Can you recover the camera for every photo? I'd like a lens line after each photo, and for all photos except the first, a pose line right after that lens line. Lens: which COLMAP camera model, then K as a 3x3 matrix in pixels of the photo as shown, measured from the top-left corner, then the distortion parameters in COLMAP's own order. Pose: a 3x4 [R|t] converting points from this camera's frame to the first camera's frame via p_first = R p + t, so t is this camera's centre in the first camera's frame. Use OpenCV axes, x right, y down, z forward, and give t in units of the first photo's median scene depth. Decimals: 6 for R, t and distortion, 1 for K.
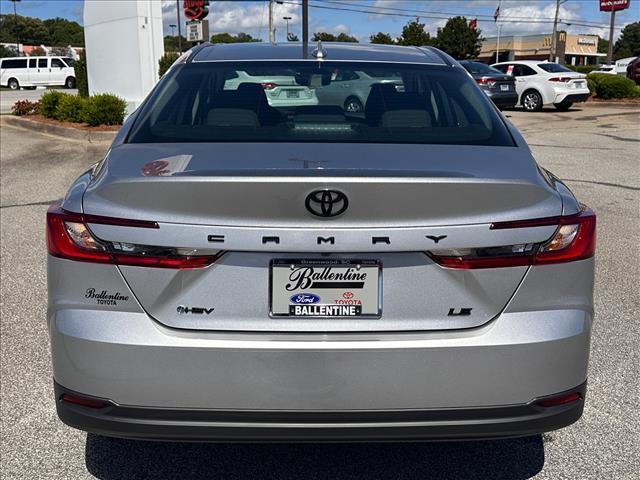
lens RADIAL K [[692.9, 0, 320.4], [0, 692.9, 244.7], [0, 0, 1]] dist [0.065354, 0.000000]
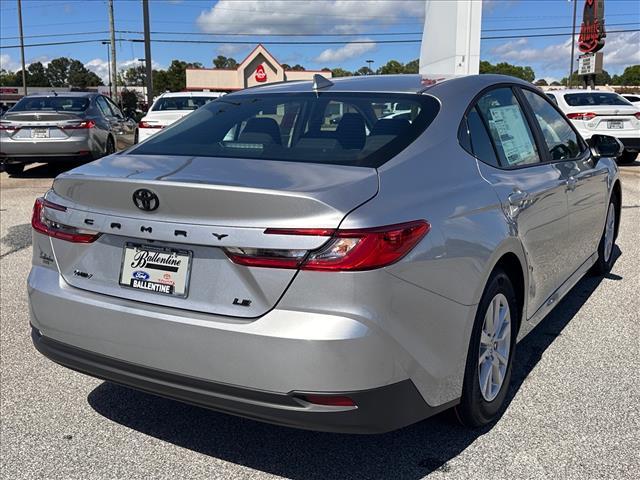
lens RADIAL K [[692.9, 0, 321.4], [0, 692.9, 235.6], [0, 0, 1]] dist [0.065354, 0.000000]
pose [[0.854717, 0.087126, -0.511730, 0.907796], [-0.118201, 0.992583, -0.028431, 0.003088], [0.505458, 0.084788, 0.858676, 0.064033]]
